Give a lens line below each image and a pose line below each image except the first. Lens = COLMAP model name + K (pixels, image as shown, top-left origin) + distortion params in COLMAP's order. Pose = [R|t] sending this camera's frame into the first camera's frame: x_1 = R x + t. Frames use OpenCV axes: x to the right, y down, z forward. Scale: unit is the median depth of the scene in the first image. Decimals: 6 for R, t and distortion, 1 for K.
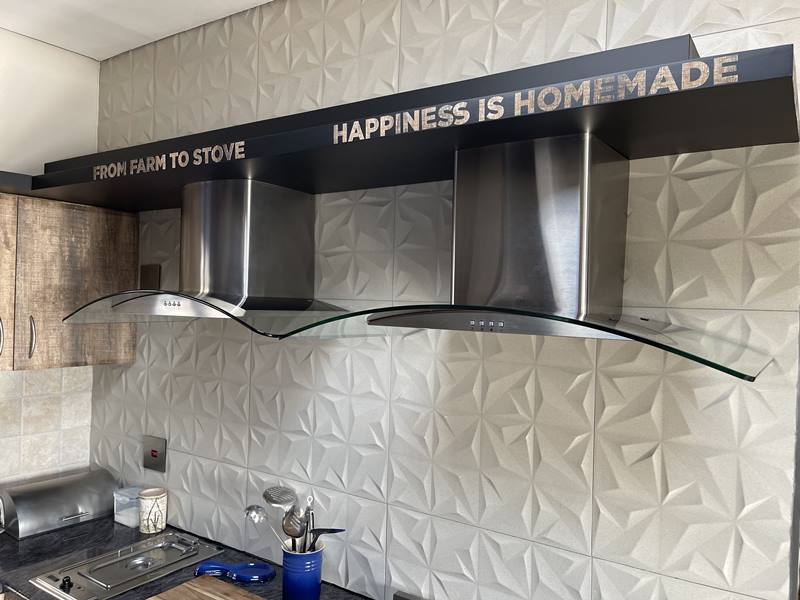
lens RADIAL K [[602.2, 0, 400.8], [0, 602.2, 303.2], [0, 0, 1]] dist [0.069666, -0.092651]
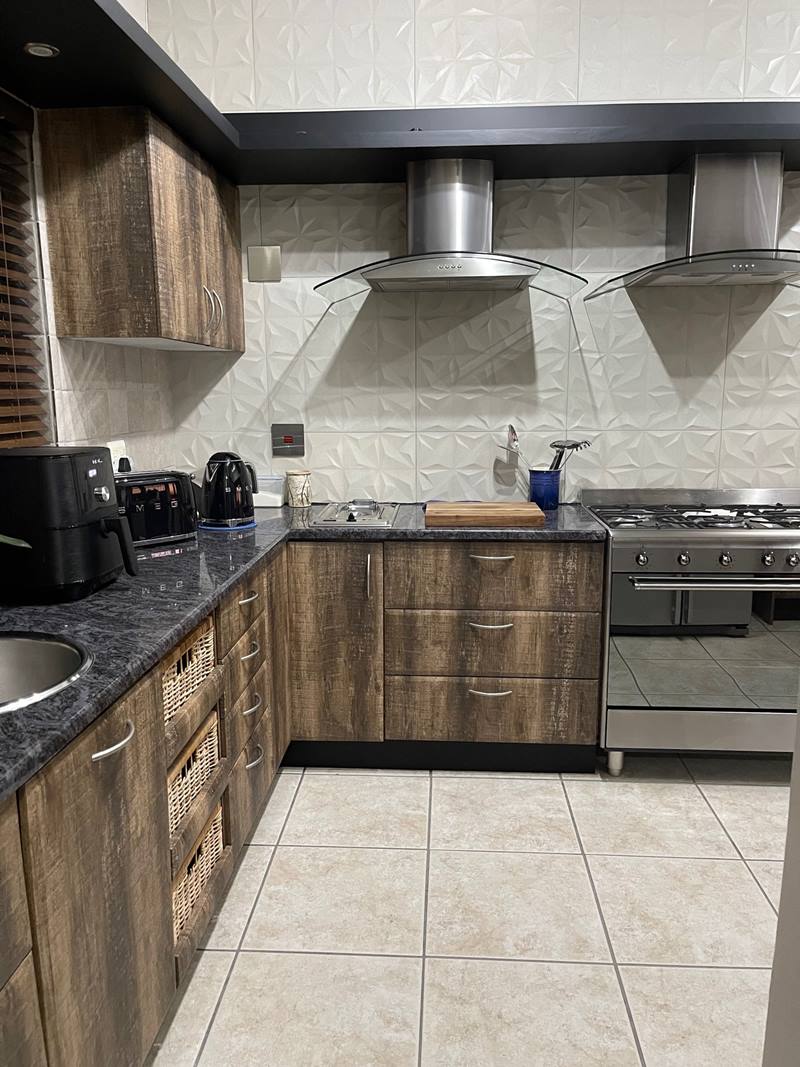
lens RADIAL K [[803.2, 0, 399.6], [0, 803.2, 538.8], [0, 0, 1]] dist [0.069666, -0.092651]
pose [[0.860847, -0.127898, 0.492529, -1.194888], [0.030752, 0.979205, 0.200528, 0.183694], [-0.507935, -0.157477, 0.846879, -0.350999]]
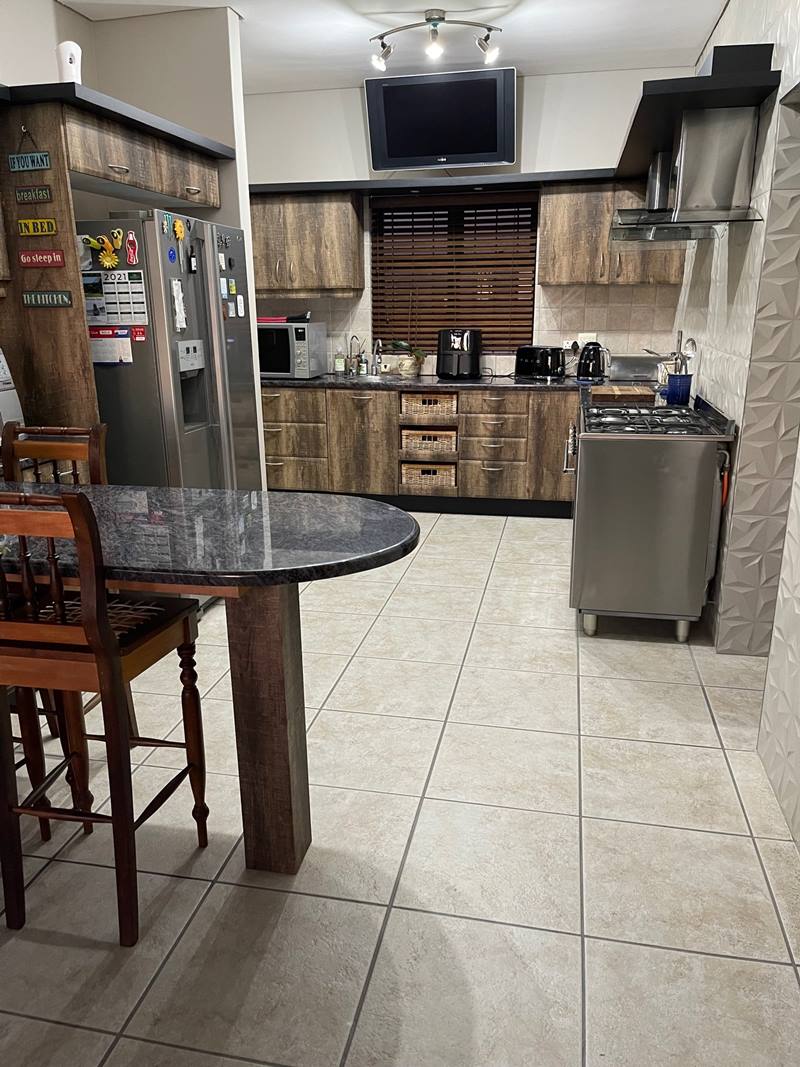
lens RADIAL K [[803.2, 0, 399.6], [0, 803.2, 538.8], [0, 0, 1]] dist [0.069666, -0.092651]
pose [[0.377347, 0.233806, -0.896071, 1.699025], [0.018630, 0.965492, 0.259765, 0.231655], [0.925884, -0.114715, 0.359970, -0.629150]]
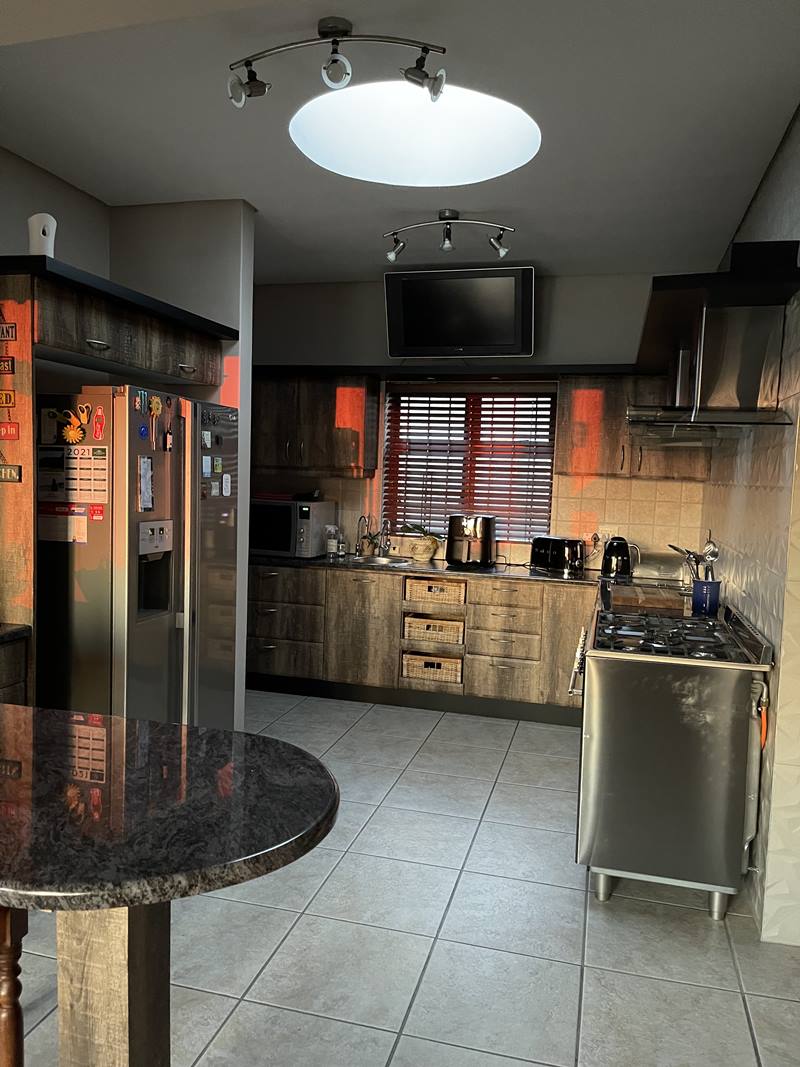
lens RADIAL K [[801.2, 0, 404.1], [0, 801.2, 529.4], [0, 0, 1]] dist [0.075699, -0.102755]
pose [[0.333248, 0.052408, -0.941382, 1.499372], [-0.026698, 0.998578, 0.046141, 0.191305], [0.942461, 0.009757, 0.334173, -0.425449]]
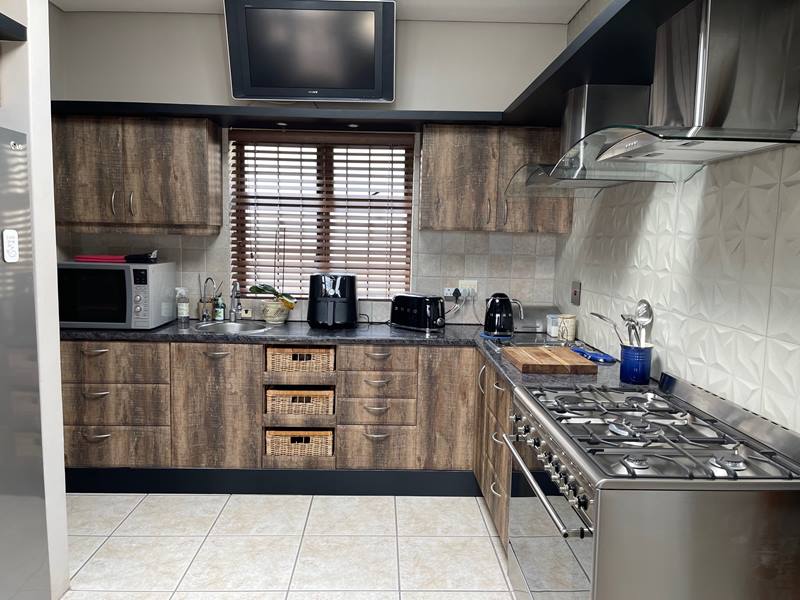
lens RADIAL K [[602.2, 0, 400.8], [0, 602.2, 303.2], [0, 0, 1]] dist [0.069666, -0.092651]
pose [[0.585331, 0.072739, -0.807525, 0.673065], [-0.006033, 0.996331, 0.085372, 0.190178], [0.810772, -0.045099, 0.583623, -0.246126]]
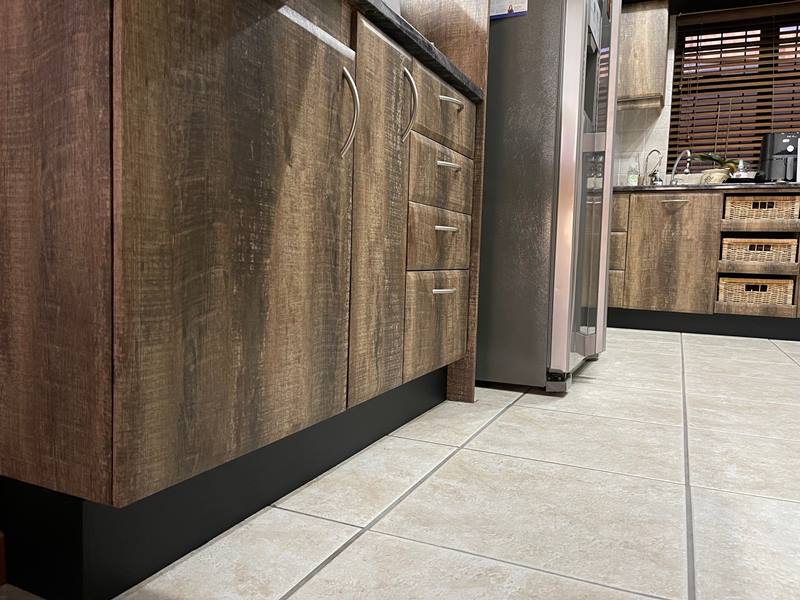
lens RADIAL K [[602.2, 0, 400.8], [0, 602.2, 303.2], [0, 0, 1]] dist [0.069666, -0.092651]
pose [[0.164951, 0.055379, -0.984746, 0.727671], [-0.023938, 0.998353, 0.052134, 0.740146], [0.986011, 0.014973, 0.166005, -0.845211]]
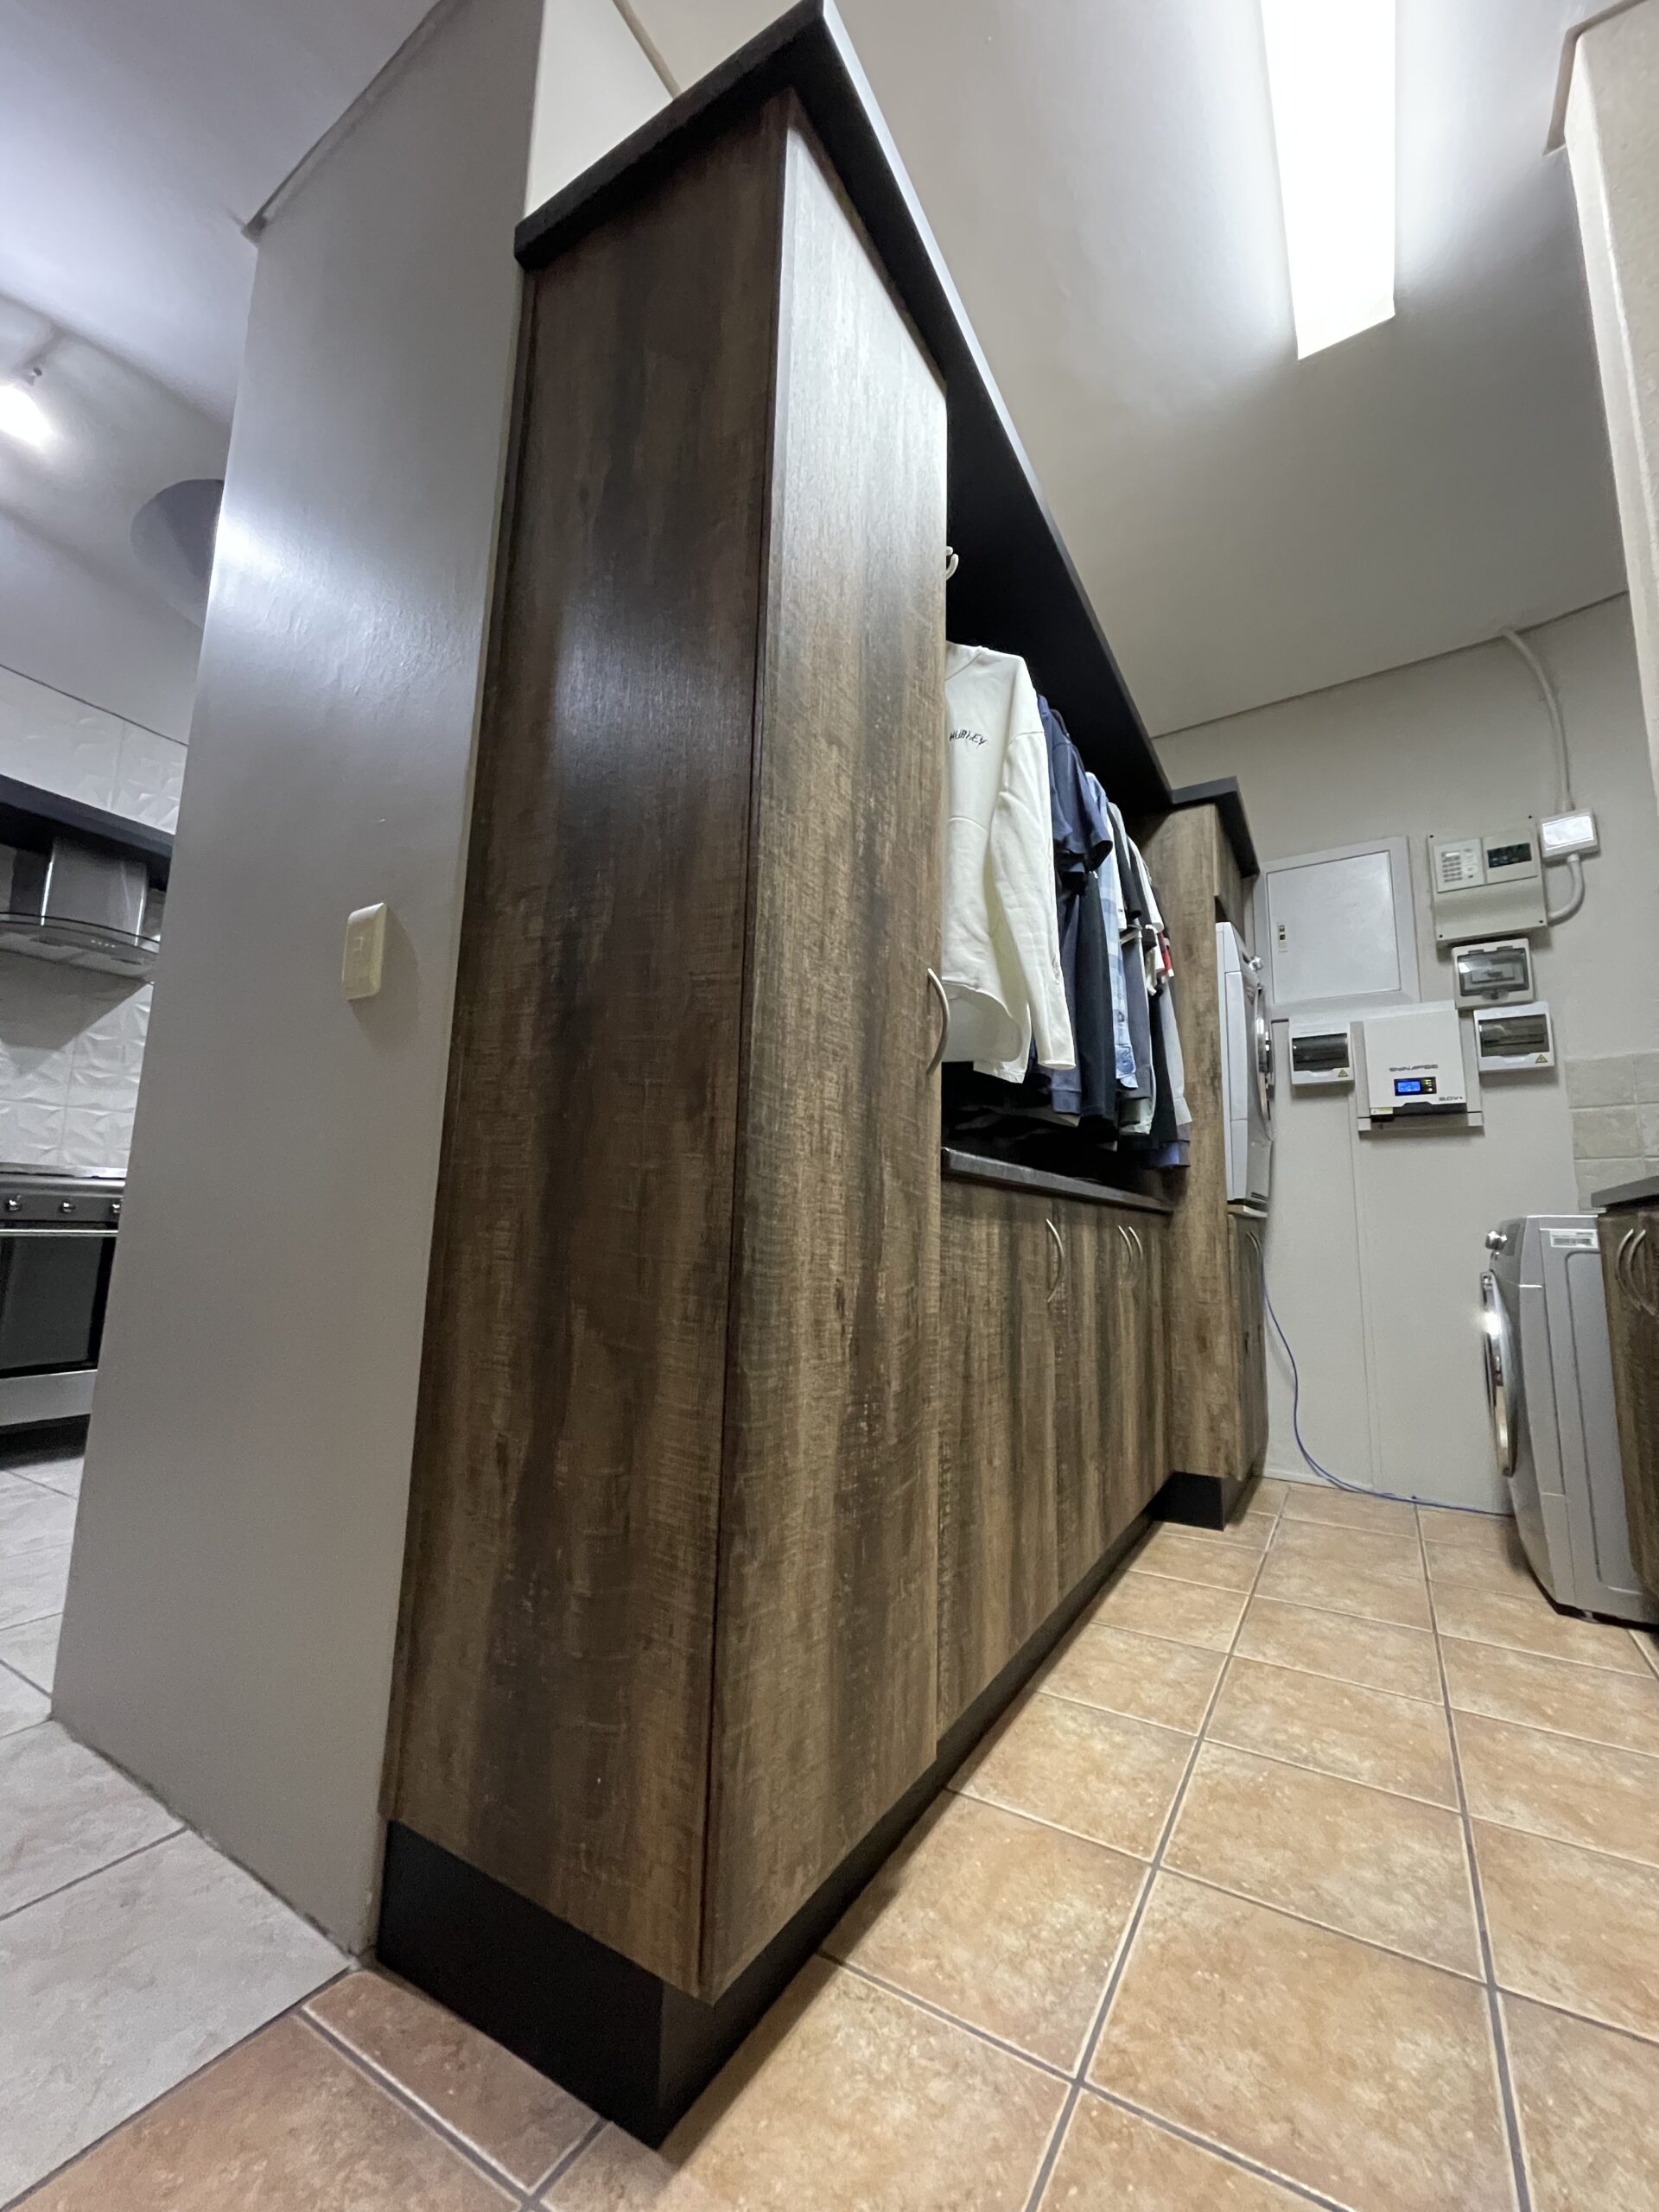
lens RADIAL K [[884.7, 0, 837.3], [0, 884.7, 1101.8], [0, 0, 1]] dist [-0.000232, -0.000642]
pose [[0.055579, -0.179845, -0.982124, -0.209292], [-0.021594, 0.983197, -0.181264, 0.713075], [0.998221, 0.031282, 0.050762, 1.016271]]
